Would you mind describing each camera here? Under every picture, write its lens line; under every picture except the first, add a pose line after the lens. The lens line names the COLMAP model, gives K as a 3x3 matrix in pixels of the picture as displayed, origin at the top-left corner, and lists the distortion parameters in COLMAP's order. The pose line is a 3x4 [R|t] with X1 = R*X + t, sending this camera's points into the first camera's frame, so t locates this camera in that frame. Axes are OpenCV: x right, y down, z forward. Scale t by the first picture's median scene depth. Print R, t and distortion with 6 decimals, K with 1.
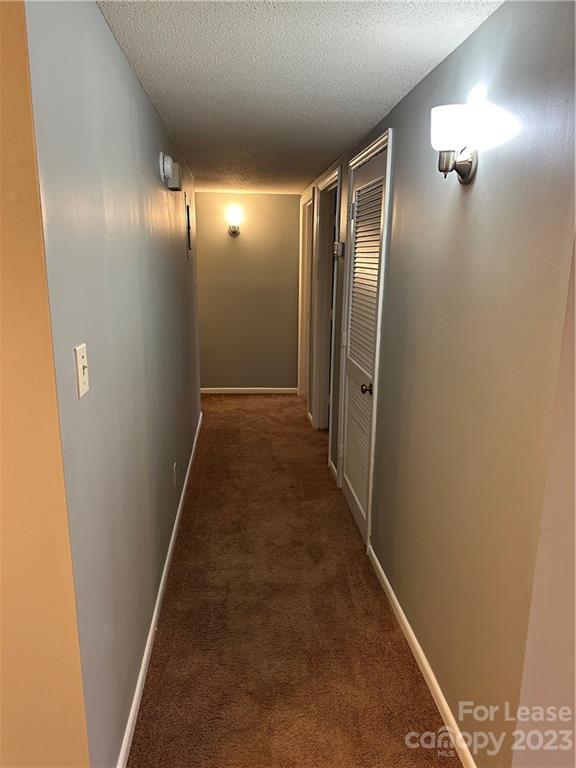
lens RADIAL K [[545.0, 0, 287.6], [0, 545.0, 389.0], [0, 0, 1]] dist [-0.055993, -0.006316]
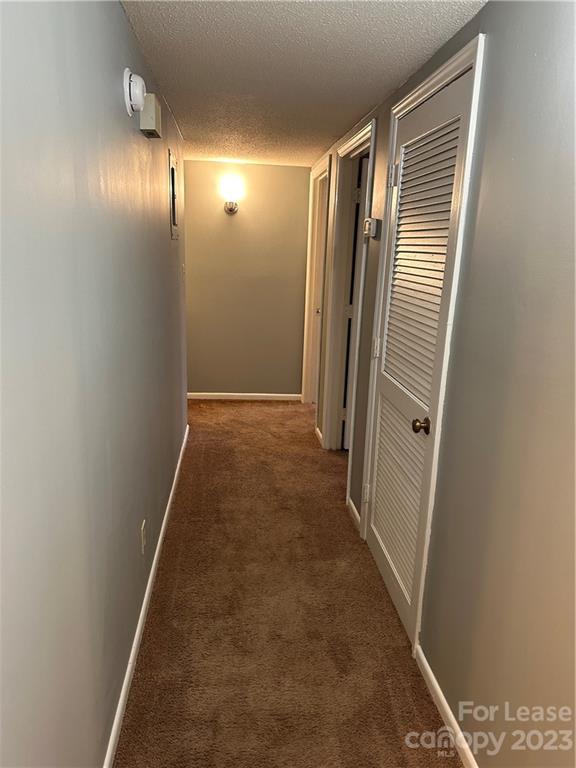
lens RADIAL K [[545.0, 0, 288.3], [0, 545.0, 379.1], [0, 0, 1]] dist [-0.055993, -0.006316]
pose [[0.999692, 0.019206, 0.015744, -0.028931], [-0.019229, 0.999814, 0.001367, -0.046929], [-0.015715, -0.001669, 0.999875, 0.251226]]
